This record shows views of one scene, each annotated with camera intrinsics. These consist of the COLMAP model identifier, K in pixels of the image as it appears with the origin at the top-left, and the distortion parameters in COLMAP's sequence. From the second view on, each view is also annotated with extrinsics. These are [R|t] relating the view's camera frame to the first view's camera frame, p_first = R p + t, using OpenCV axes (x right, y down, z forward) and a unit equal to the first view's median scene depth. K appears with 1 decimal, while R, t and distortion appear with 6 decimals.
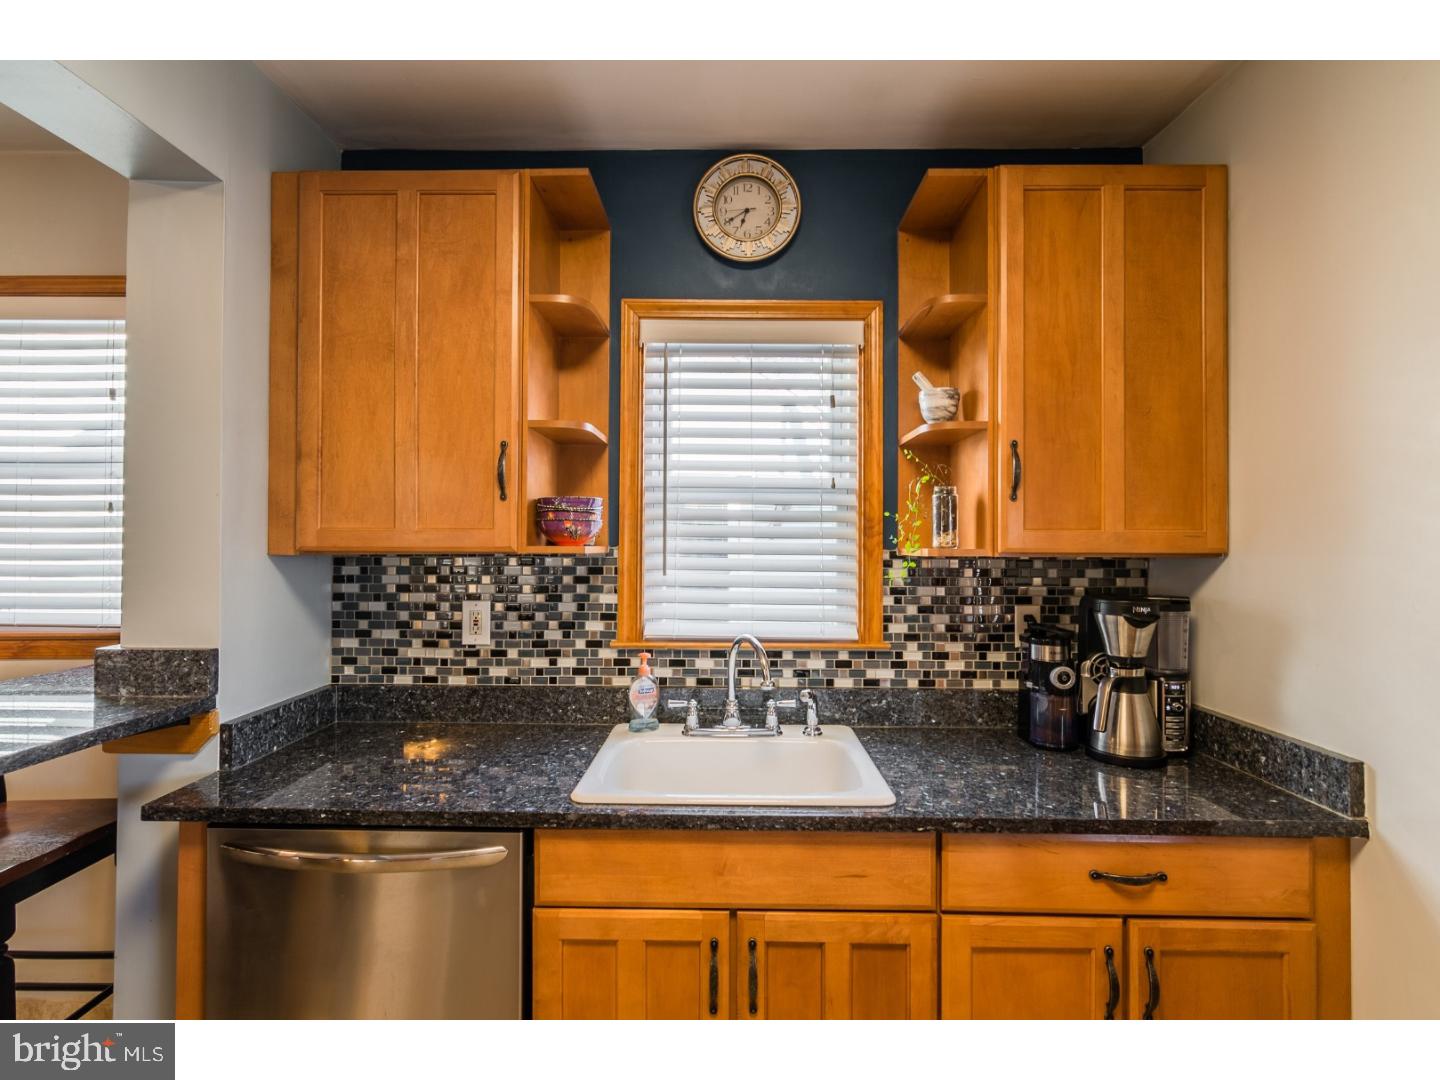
lens RADIAL K [[716.1, 0, 714.5], [0, 716.1, 538.5], [0, 0, 1]] dist [-0.002124, -0.000290]
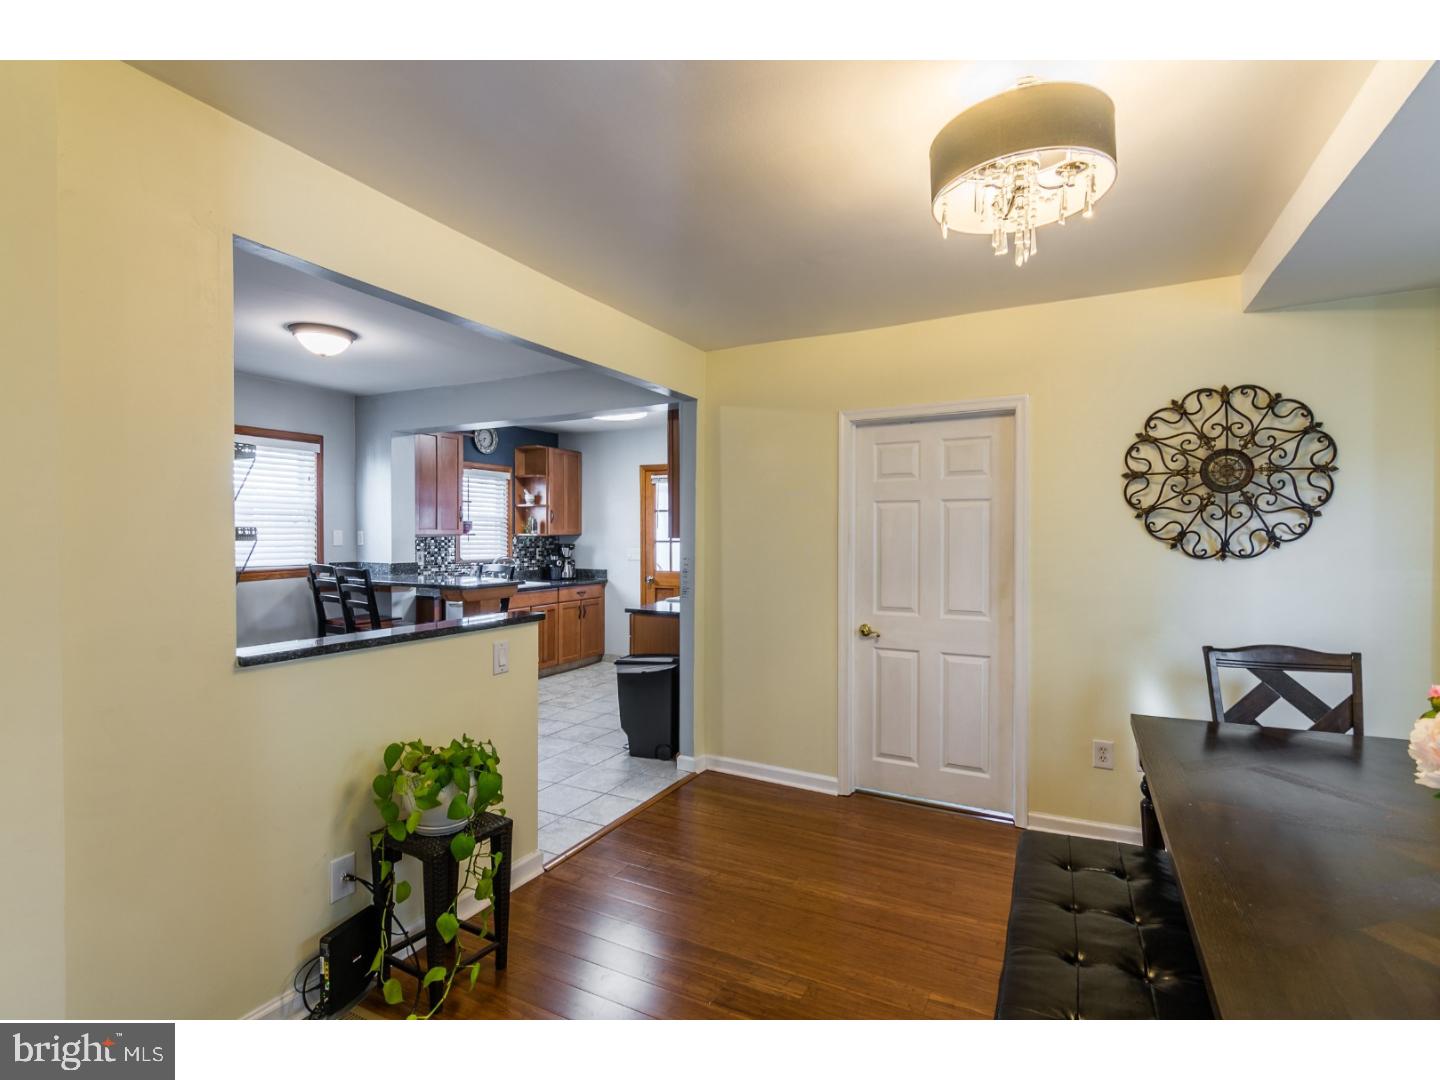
lens RADIAL K [[697.6, 0, 717.5], [0, 697.6, 540.3], [0, 0, 1]] dist [-0.002061, 0.001203]
pose [[0.443405, -0.014132, 0.896210, -2.544587], [-0.009823, 0.999739, 0.020625, -0.038114], [-0.896268, -0.017949, 0.443150, -1.567504]]
